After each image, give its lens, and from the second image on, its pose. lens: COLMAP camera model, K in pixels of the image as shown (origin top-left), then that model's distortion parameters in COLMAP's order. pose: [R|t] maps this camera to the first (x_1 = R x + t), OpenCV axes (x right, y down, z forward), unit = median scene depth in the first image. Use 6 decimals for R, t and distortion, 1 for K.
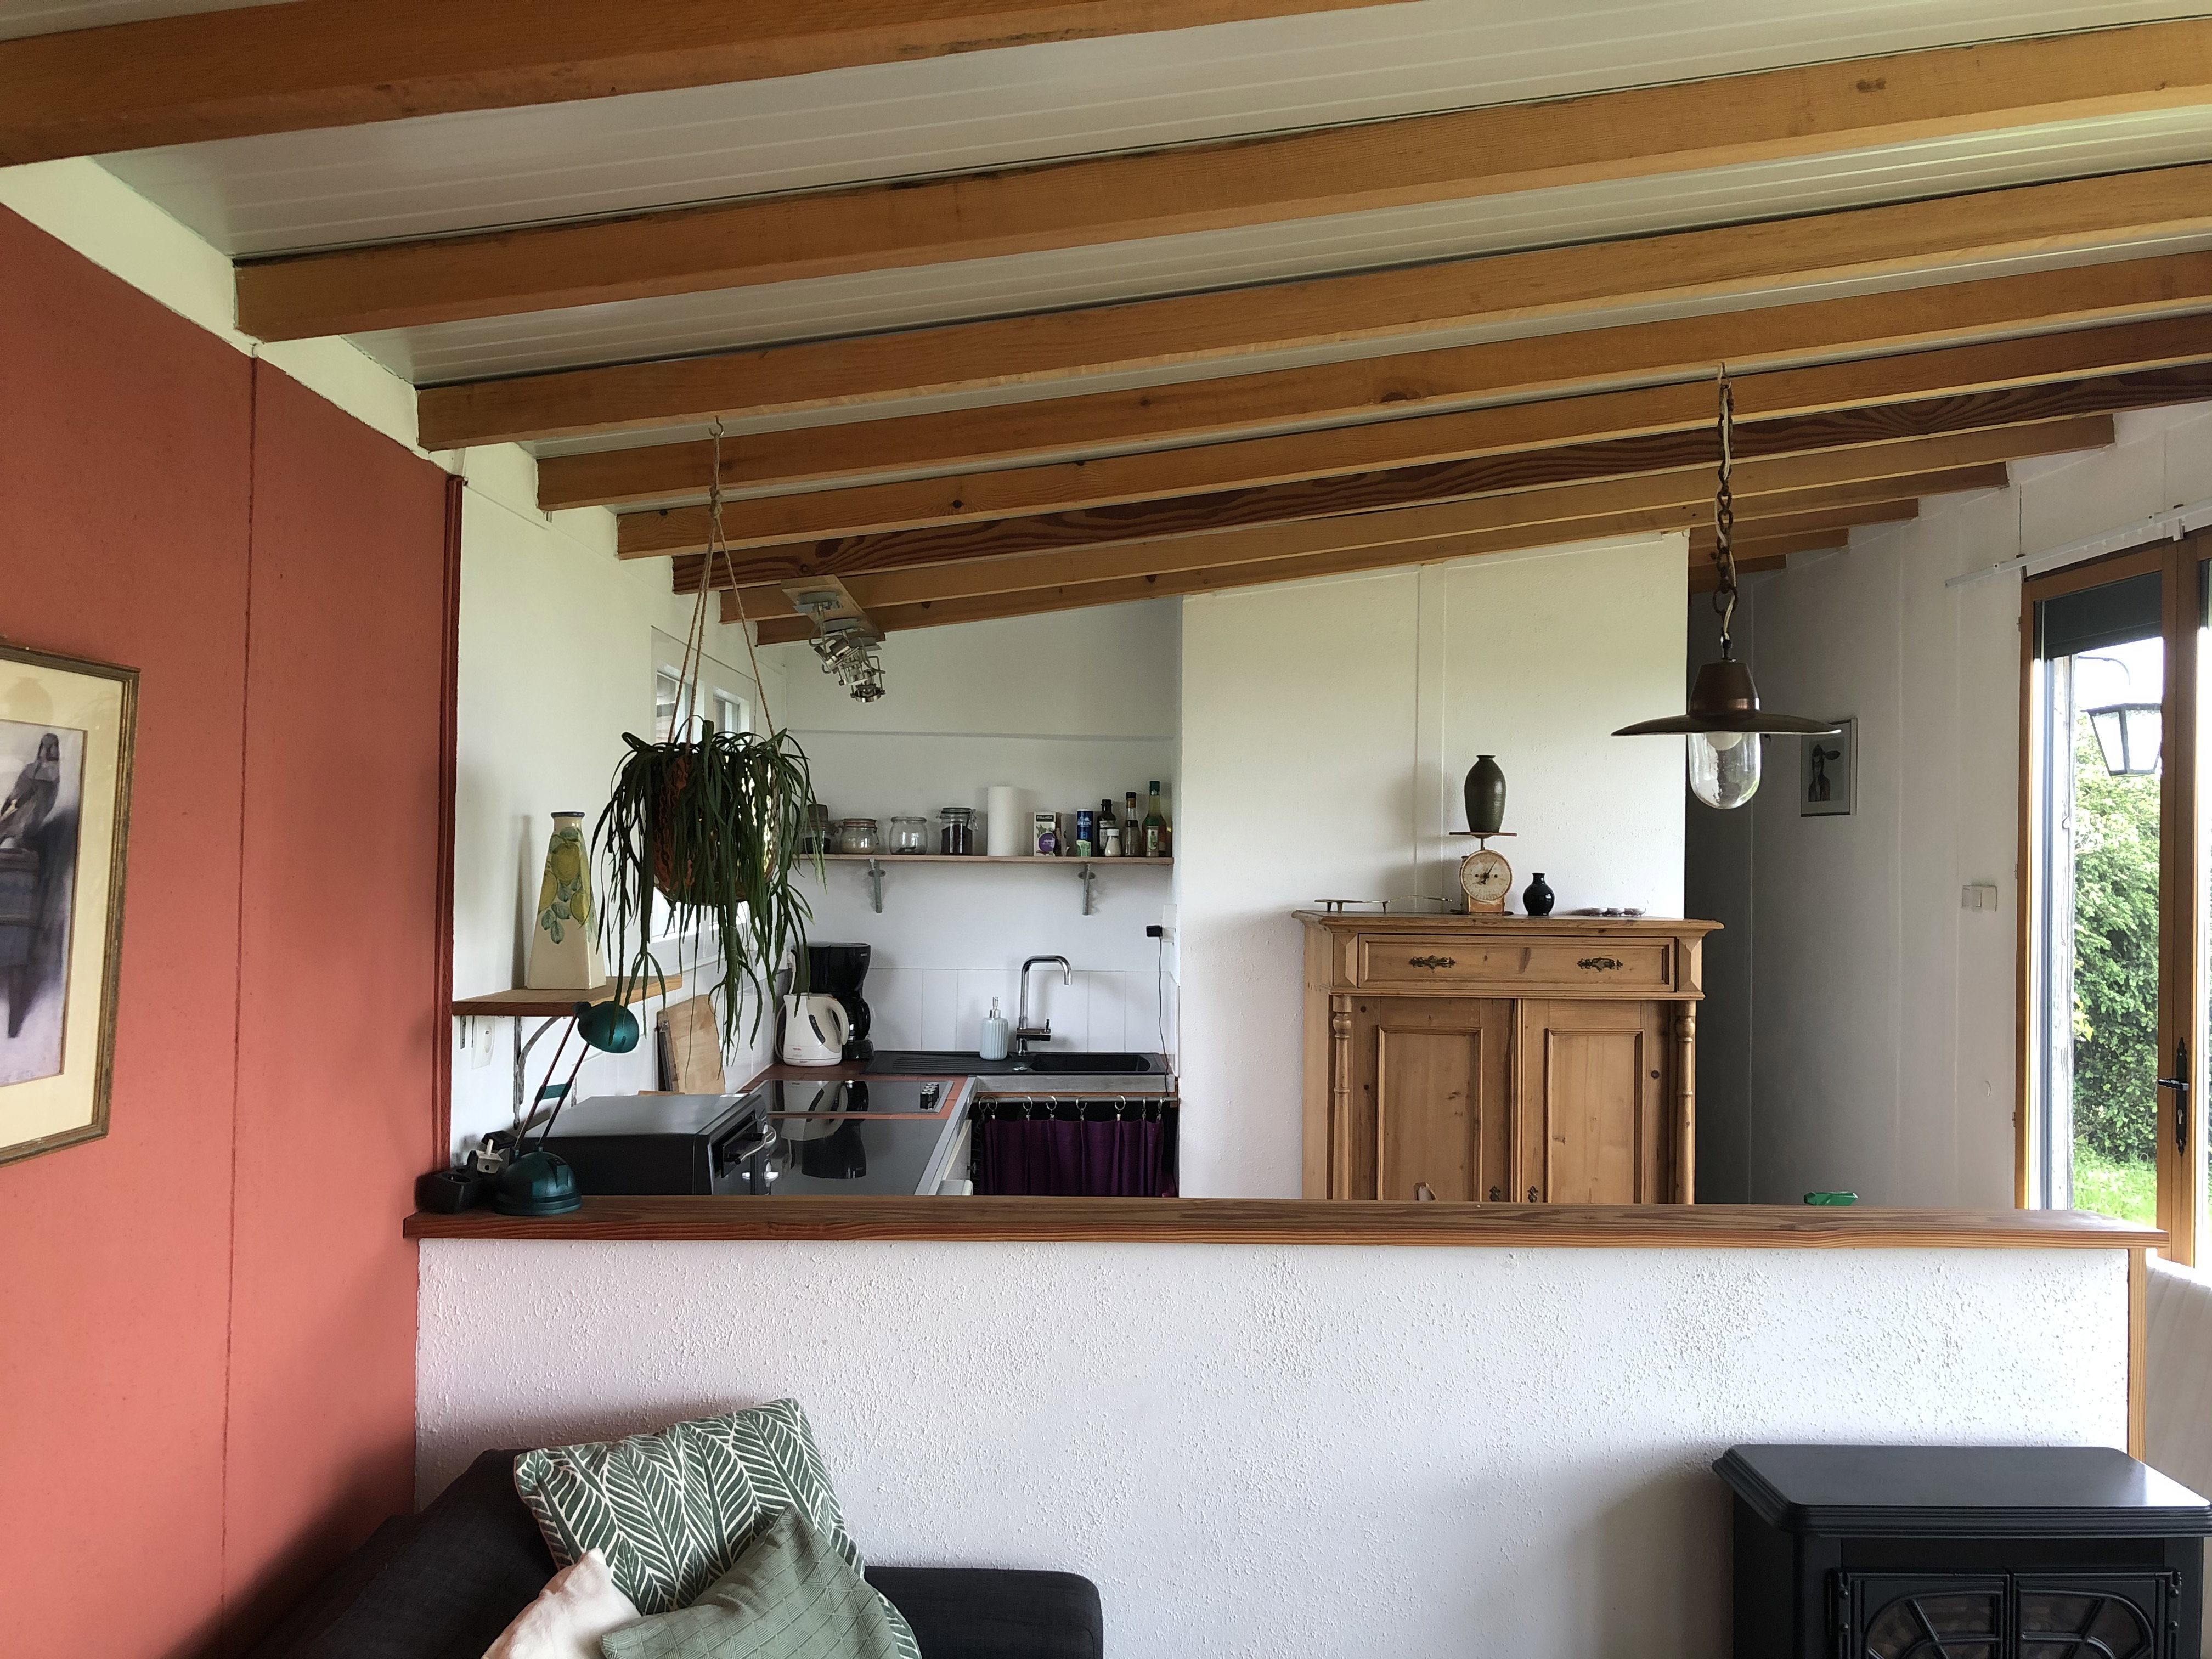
lens RADIAL K [[1797.2, 0, 1104.2], [0, 1797.2, 827.0], [0, 0, 1]] dist [0.000240, -0.000808]
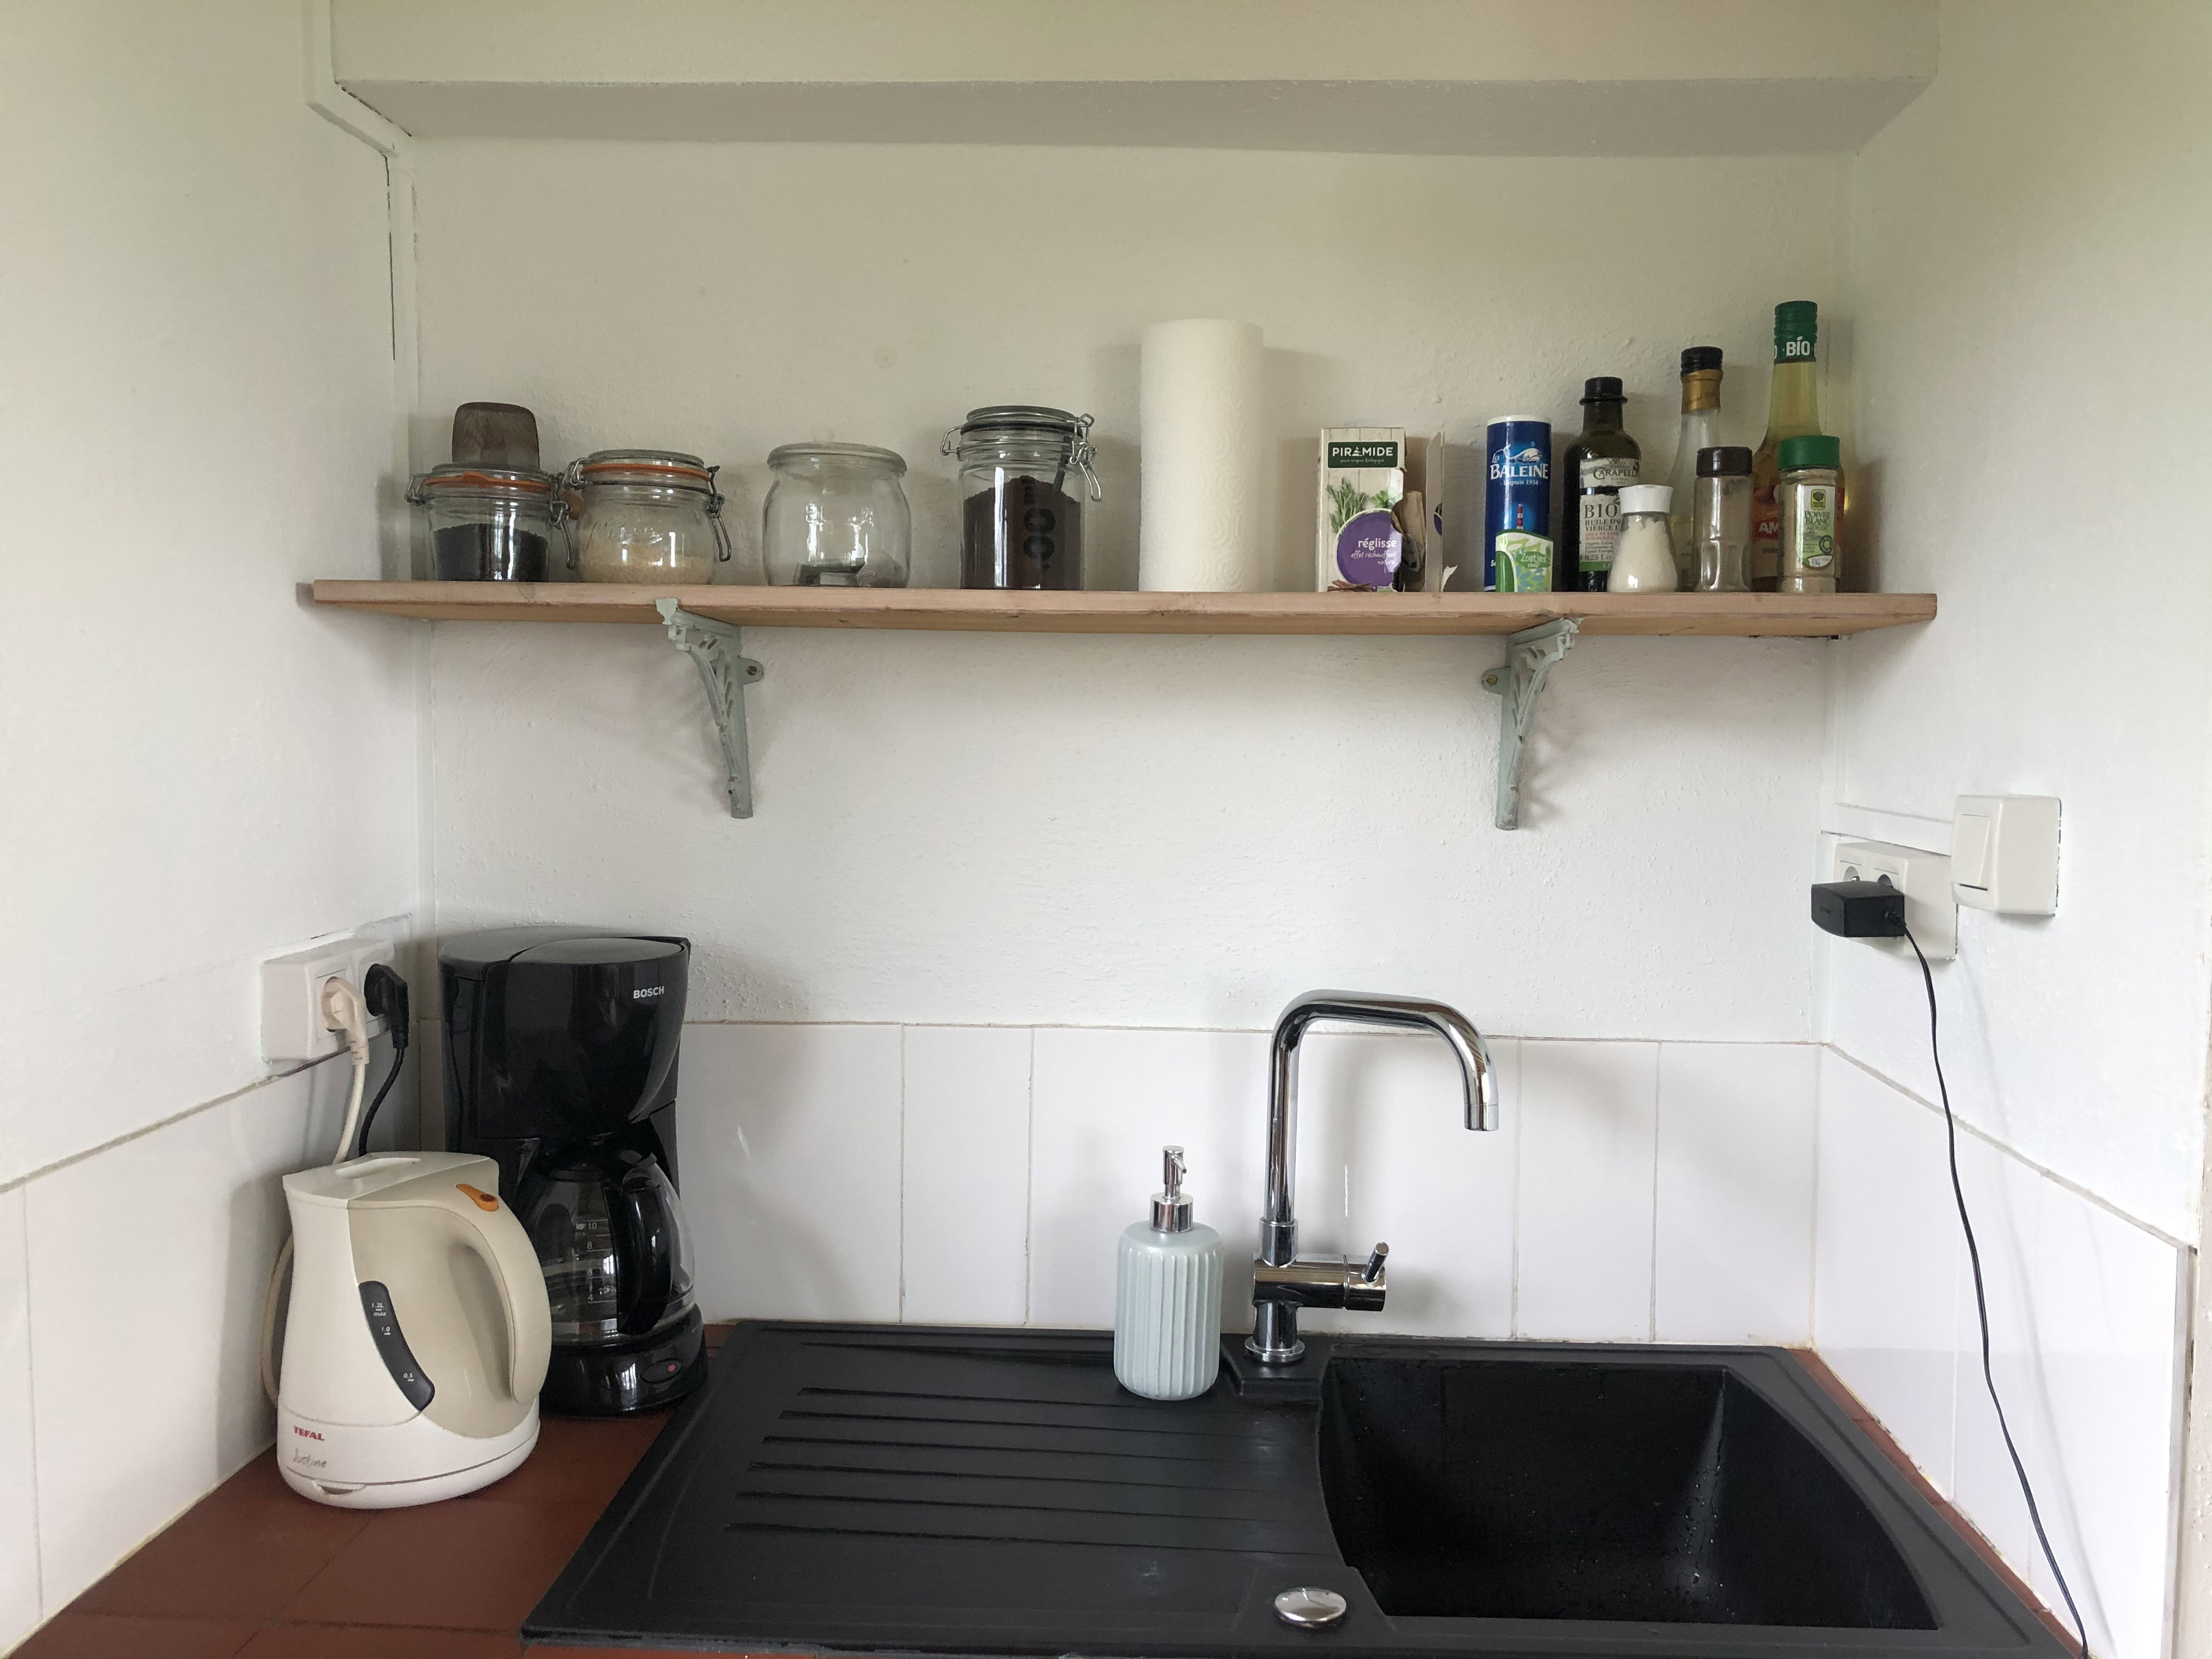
lens RADIAL K [[1797.2, 0, 1104.6], [0, 1797.2, 828.9], [0, 0, 1]] dist [0.000240, -0.000808]
pose [[0.997244, 0.002242, -0.074157, -0.050858], [0.004012, 0.996451, 0.084080, 0.027083], [0.074082, -0.084145, 0.993696, 0.738999]]
